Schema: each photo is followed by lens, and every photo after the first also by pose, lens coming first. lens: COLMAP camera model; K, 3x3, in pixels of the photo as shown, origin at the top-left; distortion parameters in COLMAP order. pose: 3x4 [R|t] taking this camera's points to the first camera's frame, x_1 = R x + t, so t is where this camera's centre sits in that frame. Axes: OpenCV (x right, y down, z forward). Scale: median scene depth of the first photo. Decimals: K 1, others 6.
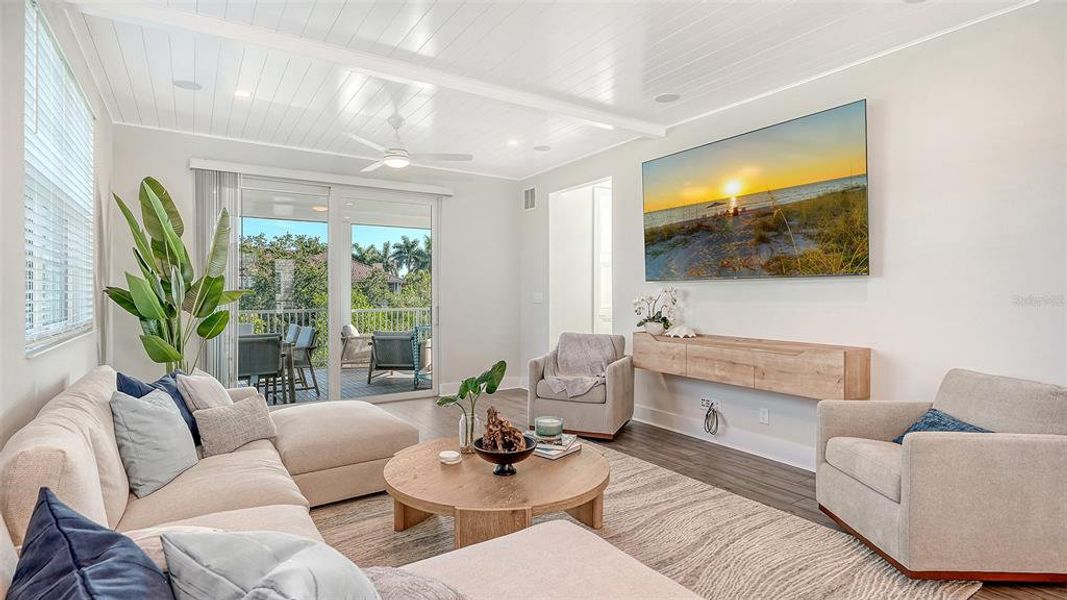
lens RADIAL K [[533.4, 0, 534.4], [0, 533.4, 294.9], [0, 0, 1]] dist [-0.003190, -0.000325]
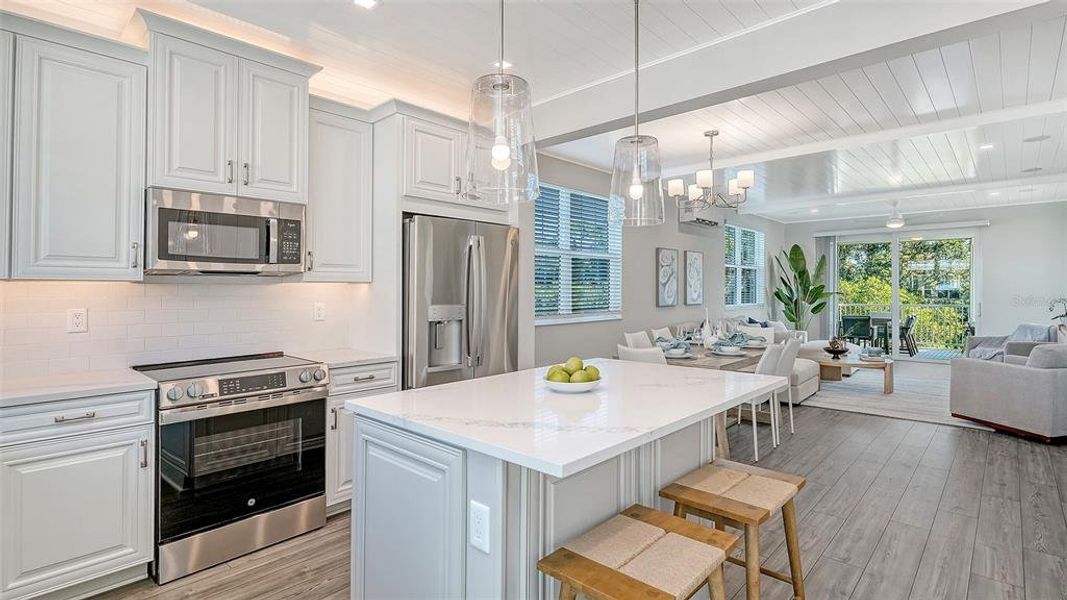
lens RADIAL K [[498.1, 0, 529.0], [0, 498.1, 292.1], [0, 0, 1]] dist [0.000238, -0.000181]
pose [[0.228002, 0.002864, -0.973656, 1.203543], [-0.000894, 0.999996, 0.002732, -0.017356], [0.973660, 0.000247, 0.228004, -0.680386]]
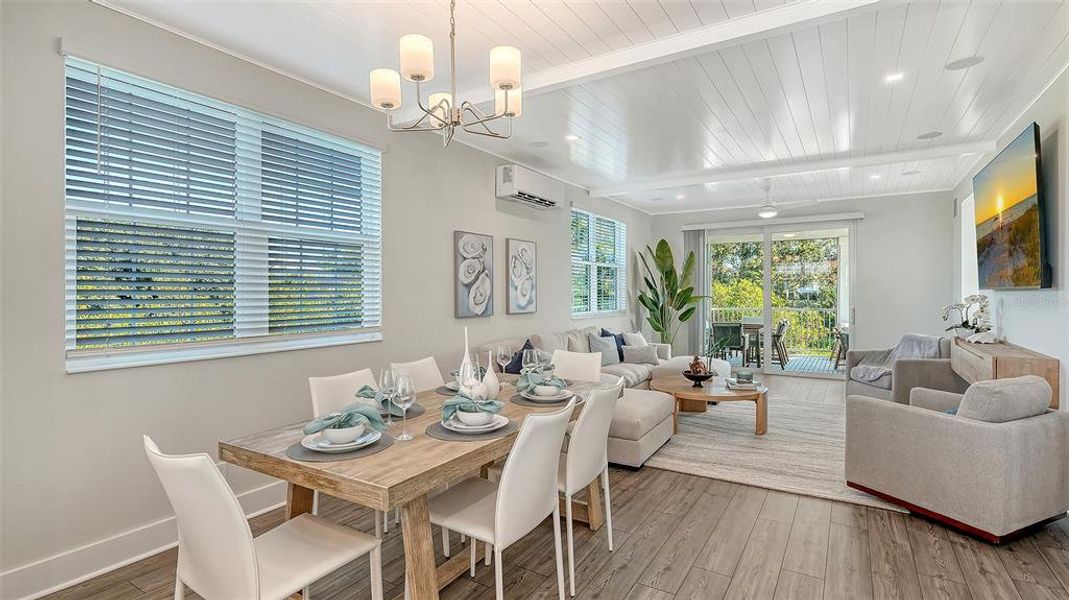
lens RADIAL K [[499.1, 0, 536.7], [0, 499.1, 298.1], [0, 0, 1]] dist [0.000238, -0.000181]
pose [[0.422638, 0.007771, -0.906265, 0.804360], [0.000425, 0.999961, 0.008773, -0.020167], [0.906298, -0.004093, 0.422619, -0.228996]]
